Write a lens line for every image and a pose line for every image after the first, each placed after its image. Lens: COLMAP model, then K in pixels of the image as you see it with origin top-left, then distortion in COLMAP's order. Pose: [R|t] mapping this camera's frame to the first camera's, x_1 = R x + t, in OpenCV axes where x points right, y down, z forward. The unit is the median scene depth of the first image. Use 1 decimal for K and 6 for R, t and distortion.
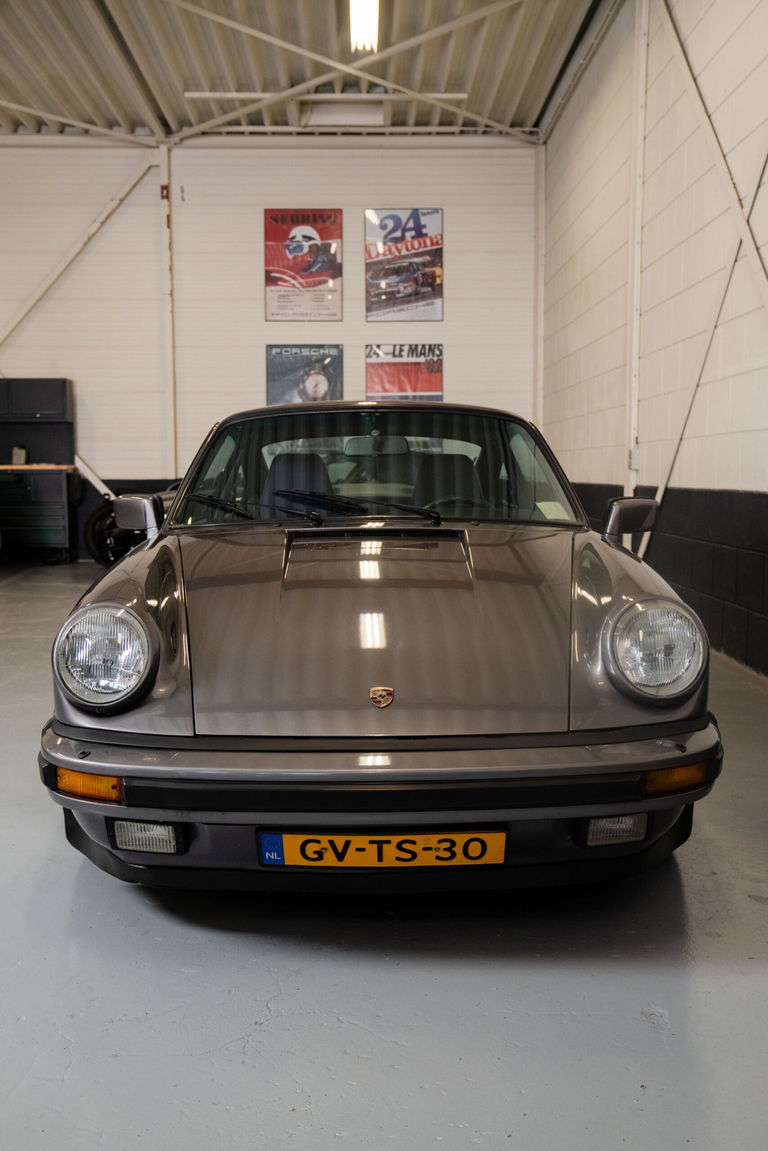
lens RADIAL K [[1285.5, 0, 379.8], [0, 1285.5, 580.6], [0, 0, 1]] dist [-0.000259, 0.000000]
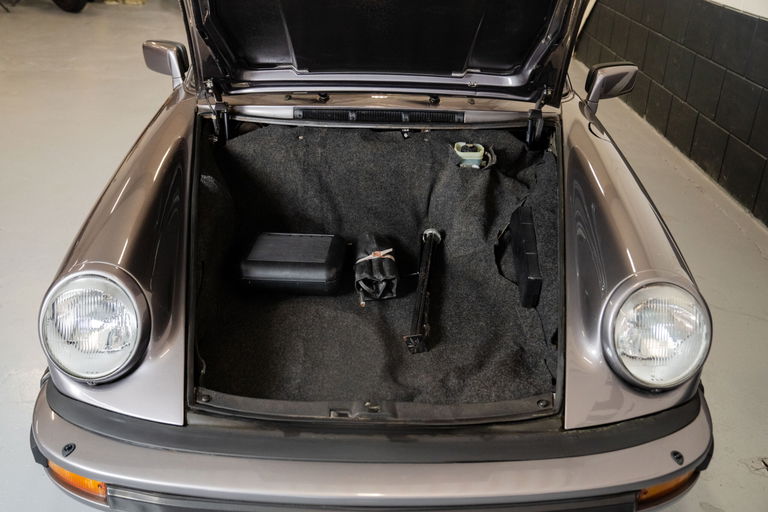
lens RADIAL K [[806.5, 0, 381.6], [0, 806.5, 263.5], [0, 0, 1]] dist [0.044092, 0.000000]
pose [[0.999506, 0.031194, 0.003946, 0.000978], [-0.030666, 0.939384, 0.341494, -0.207149], [0.006946, -0.341446, 0.939876, 0.449350]]
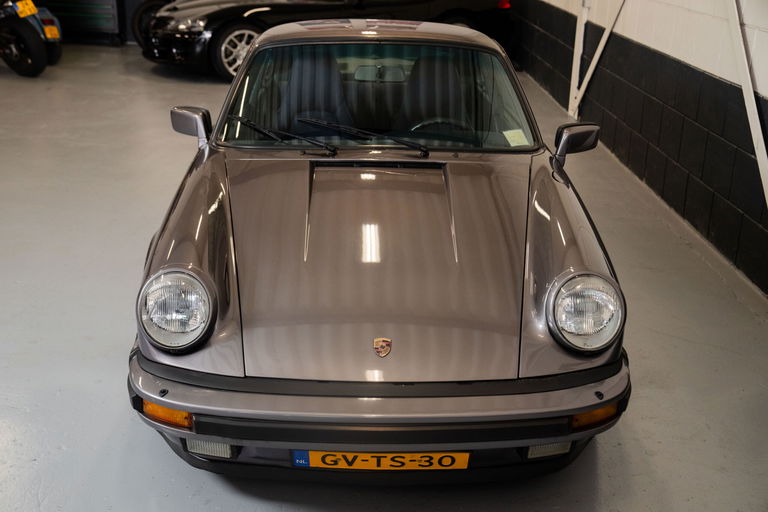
lens RADIAL K [[1028.1, 0, 389.0], [0, 1028.1, 248.7], [0, 0, 1]] dist [0.151201, 0.000000]
pose [[0.999540, 0.022557, 0.020262, -0.015920], [-0.026393, 0.976211, 0.215209, -0.246215], [-0.014926, -0.215644, 0.976358, -0.043761]]
